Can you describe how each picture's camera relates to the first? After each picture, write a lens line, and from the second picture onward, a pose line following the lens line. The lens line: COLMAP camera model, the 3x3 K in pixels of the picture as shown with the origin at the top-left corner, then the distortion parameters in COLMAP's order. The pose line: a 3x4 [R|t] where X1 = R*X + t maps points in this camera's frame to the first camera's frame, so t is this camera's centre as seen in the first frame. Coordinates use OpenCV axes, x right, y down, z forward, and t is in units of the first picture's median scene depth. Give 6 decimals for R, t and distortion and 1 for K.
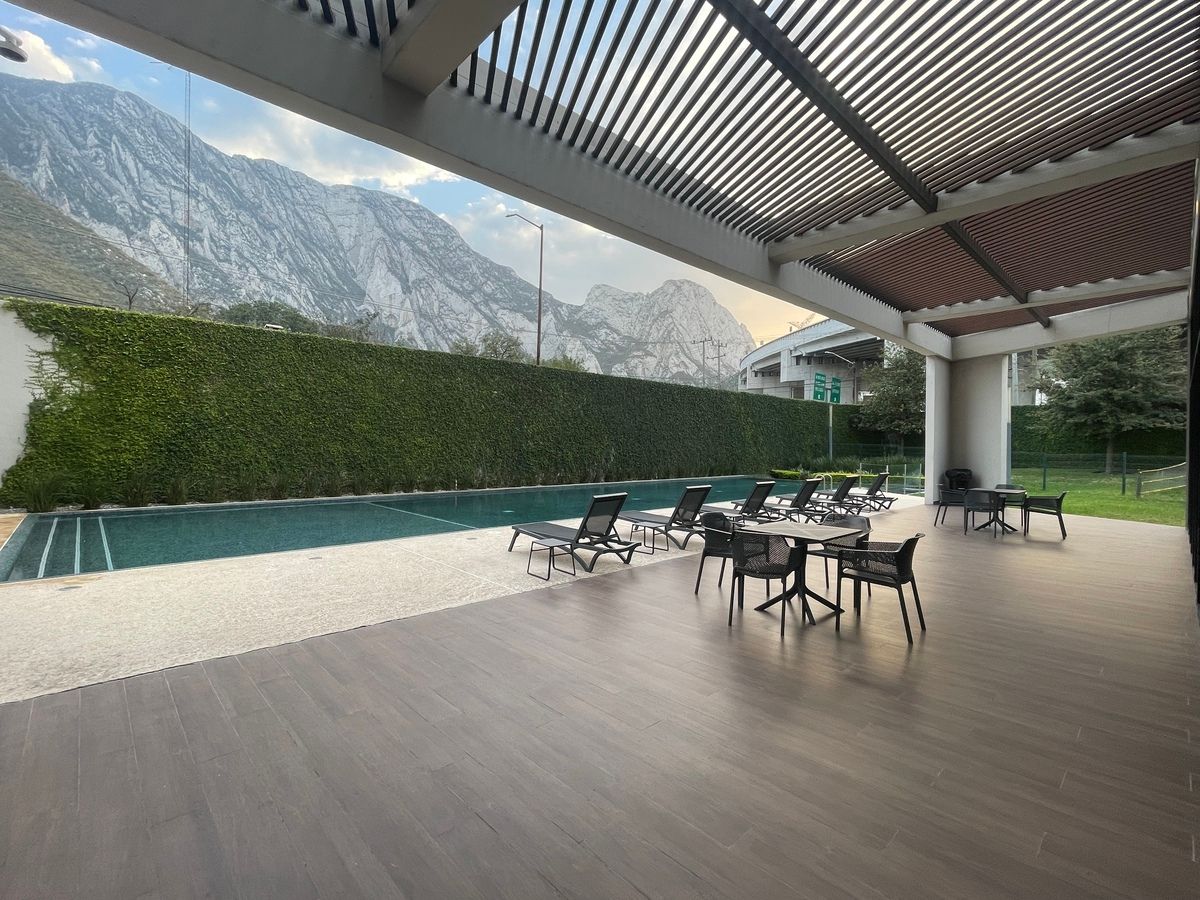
lens RADIAL K [[550.3, 0, 602.5], [0, 550.3, 457.3], [0, 0, 1]] dist [0.001860, 0.001722]
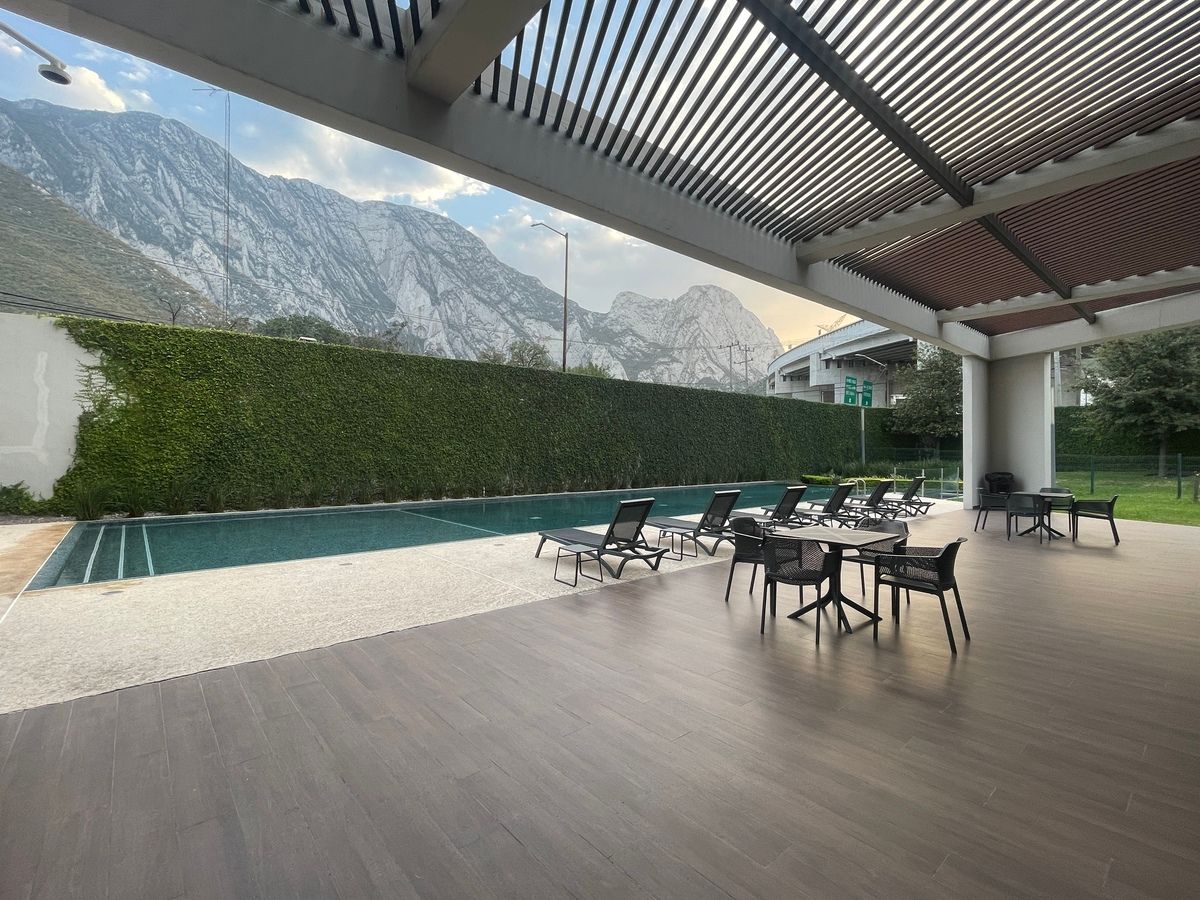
lens RADIAL K [[550.3, 0, 602.5], [0, 550.3, 456.9], [0, 0, 1]] dist [0.001860, 0.001722]
pose [[0.998765, -0.009520, -0.048770, 0.000358], [0.008852, 0.999864, -0.013892, 0.002798], [0.048895, 0.013443, 0.998713, 0.006624]]
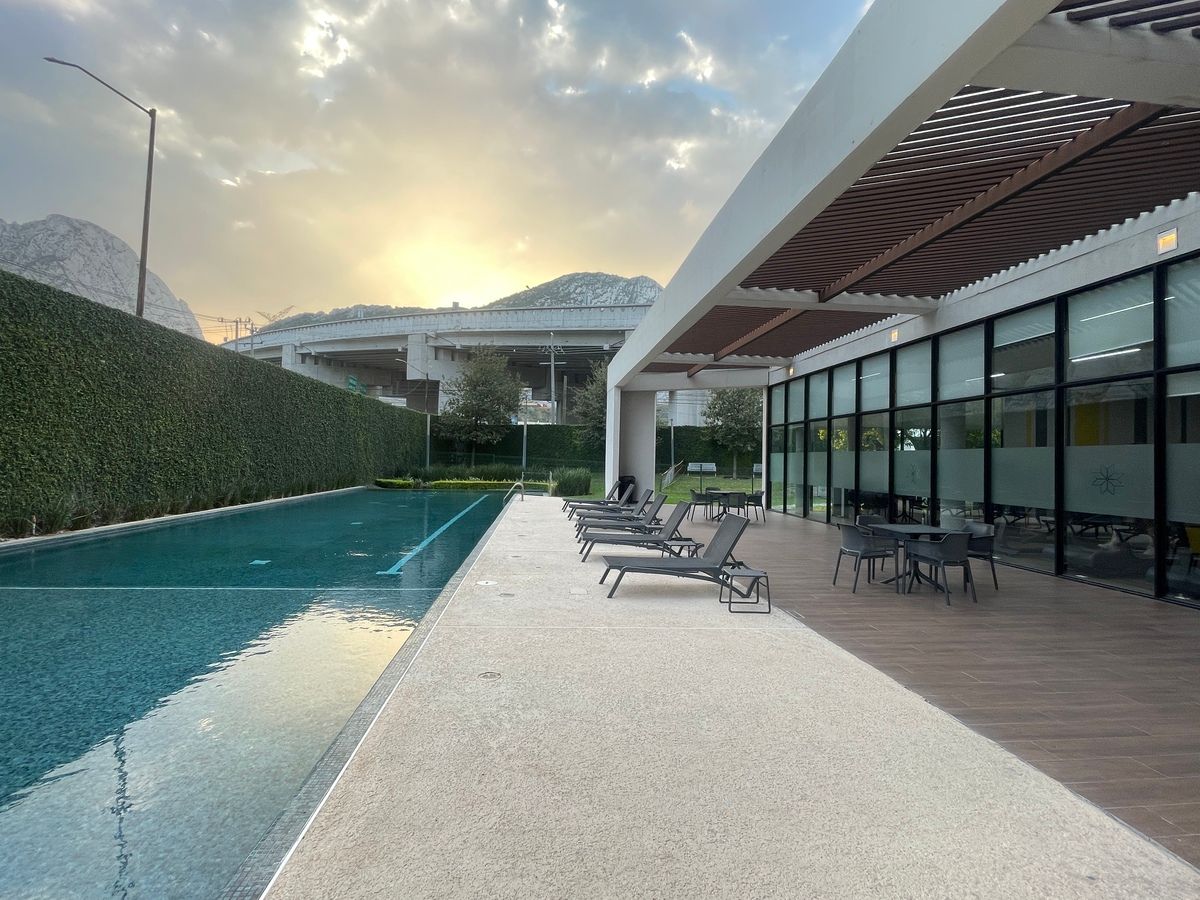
lens RADIAL K [[550.3, 0, 601.1], [0, 550.3, 448.1], [0, 0, 1]] dist [0.001860, 0.001722]
pose [[0.603916, 0.016926, 0.796868, -0.748255], [0.003348, 0.999712, -0.023772, -0.022569], [-0.797041, 0.017024, 0.603685, 0.489402]]
